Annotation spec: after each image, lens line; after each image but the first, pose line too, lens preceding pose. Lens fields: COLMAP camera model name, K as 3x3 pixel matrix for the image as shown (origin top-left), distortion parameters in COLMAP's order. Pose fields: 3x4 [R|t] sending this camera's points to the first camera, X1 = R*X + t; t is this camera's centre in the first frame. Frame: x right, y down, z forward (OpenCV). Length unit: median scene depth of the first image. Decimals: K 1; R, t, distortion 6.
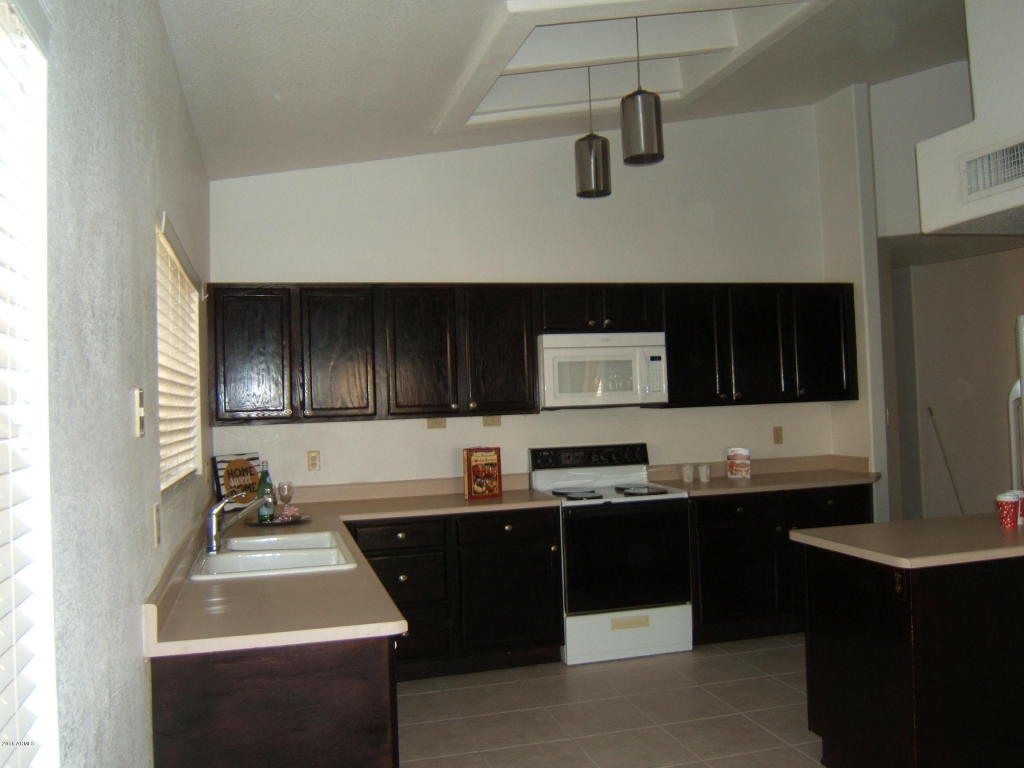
lens RADIAL K [[877.8, 0, 509.5], [0, 877.8, 369.3], [0, 0, 1]] dist [-0.004118, -0.107905]
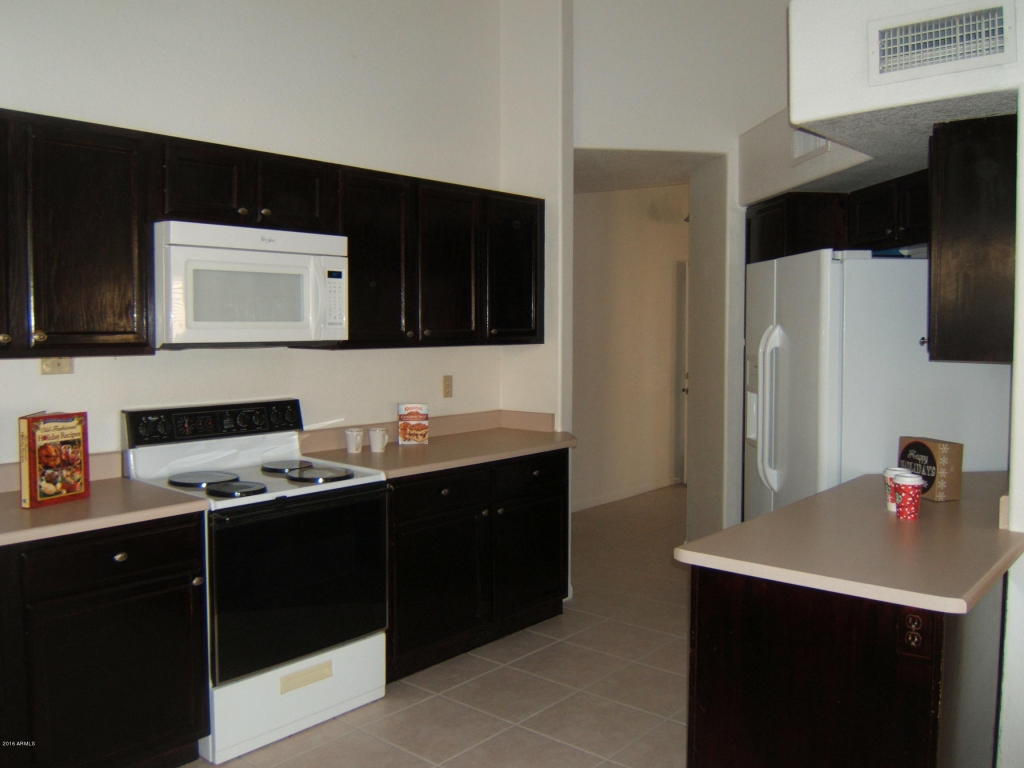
lens RADIAL K [[877.8, 0, 509.5], [0, 877.8, 369.3], [0, 0, 1]] dist [-0.004118, -0.107905]
pose [[0.832947, 0.007594, 0.553301, -0.092515], [-0.045869, 0.997412, 0.055362, 0.016600], [-0.551449, -0.071493, 0.831139, 0.367151]]
